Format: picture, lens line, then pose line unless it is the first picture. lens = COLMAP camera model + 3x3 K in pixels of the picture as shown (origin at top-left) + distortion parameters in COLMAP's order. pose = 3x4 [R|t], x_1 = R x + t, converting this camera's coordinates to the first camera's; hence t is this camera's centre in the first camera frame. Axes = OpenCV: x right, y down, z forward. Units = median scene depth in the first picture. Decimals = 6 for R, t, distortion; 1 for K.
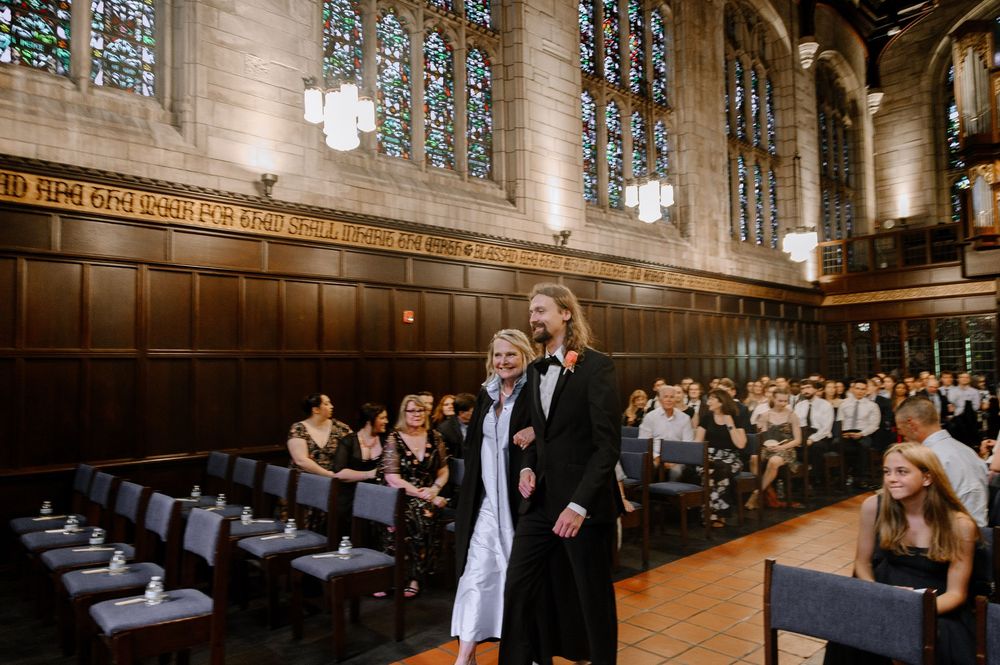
lens RADIAL K [[688.7, 0, 500.0], [0, 688.7, 332.5], [0, 0, 1]] dist [0.015032, 0.001086]
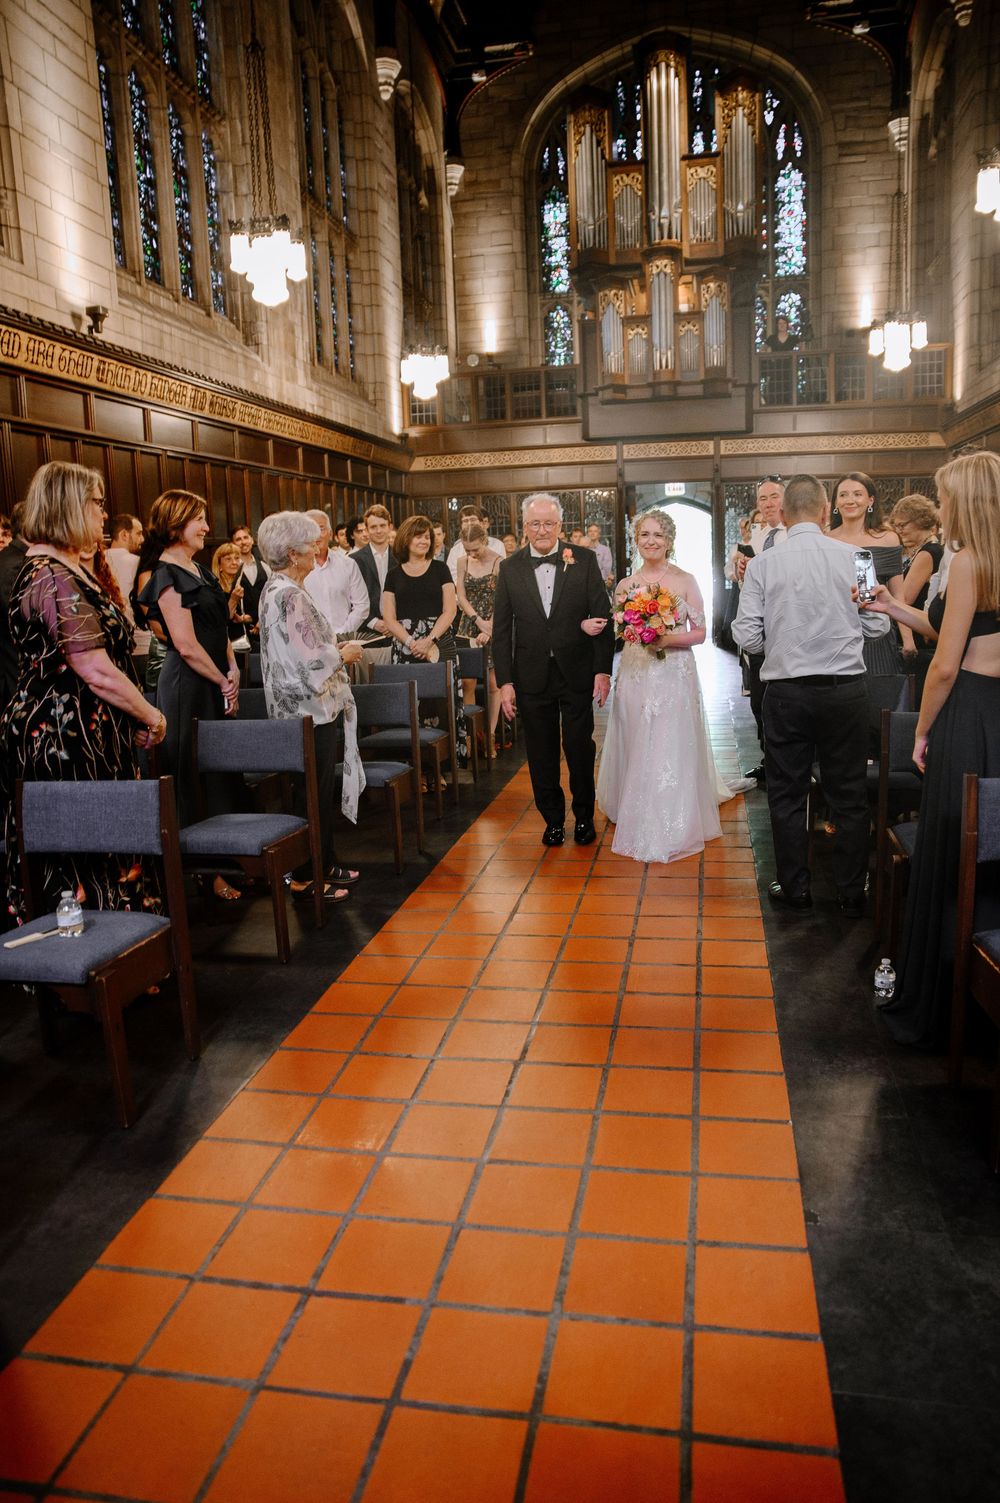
lens RADIAL K [[1061.8, 0, 501.9], [0, 1061.8, 763.4], [0, 0, 1]] dist [-0.135342, 0.110711]
pose [[0.792996, -0.126251, 0.596001, -0.134759], [-0.008315, 0.975958, 0.217801, 0.018414], [-0.609170, -0.177671, 0.772881, 0.089957]]
